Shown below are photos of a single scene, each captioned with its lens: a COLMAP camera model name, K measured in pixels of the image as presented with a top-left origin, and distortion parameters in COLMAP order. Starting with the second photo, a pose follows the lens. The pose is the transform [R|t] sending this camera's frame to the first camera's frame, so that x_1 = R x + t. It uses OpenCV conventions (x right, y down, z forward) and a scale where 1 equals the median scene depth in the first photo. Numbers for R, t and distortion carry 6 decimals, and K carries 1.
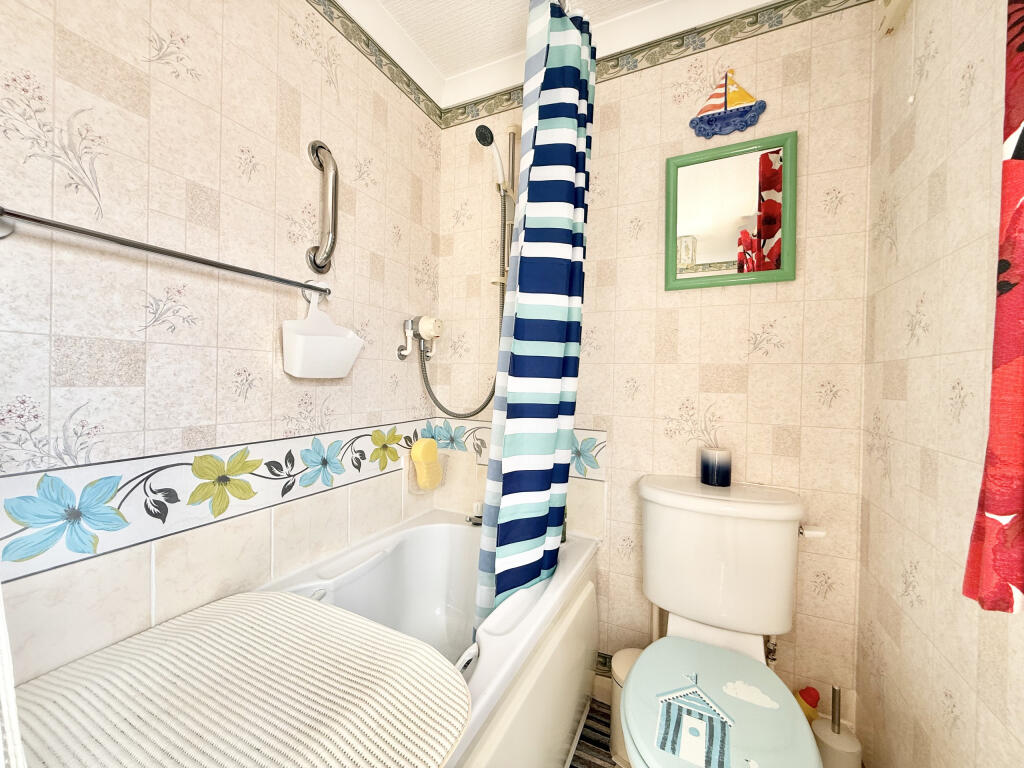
lens RADIAL K [[402.5, 0, 511.0], [0, 402.5, 383.3], [0, 0, 1]] dist [-0.001117, -0.000476]
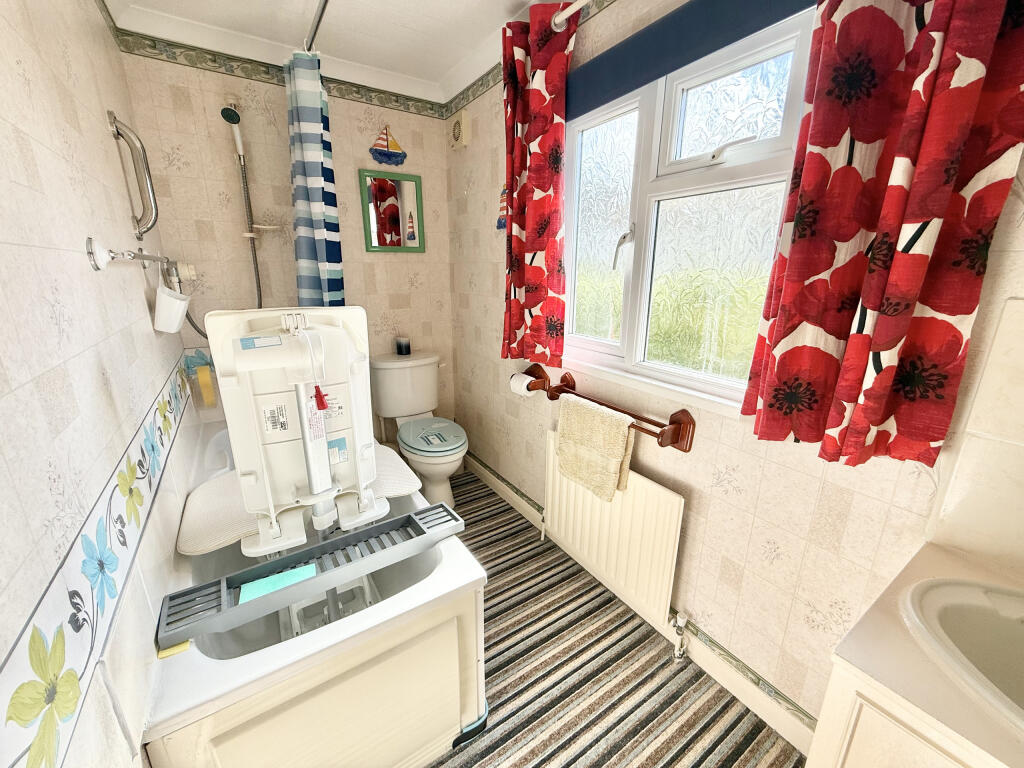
lens RADIAL K [[402.5, 0, 511.0], [0, 402.5, 383.3], [0, 0, 1]] dist [-0.001117, -0.000476]
pose [[0.513257, -0.260396, 0.817778, -0.992760], [0.012444, 0.955018, 0.296285, -0.224828], [-0.858145, -0.141894, 0.493410, -0.544036]]
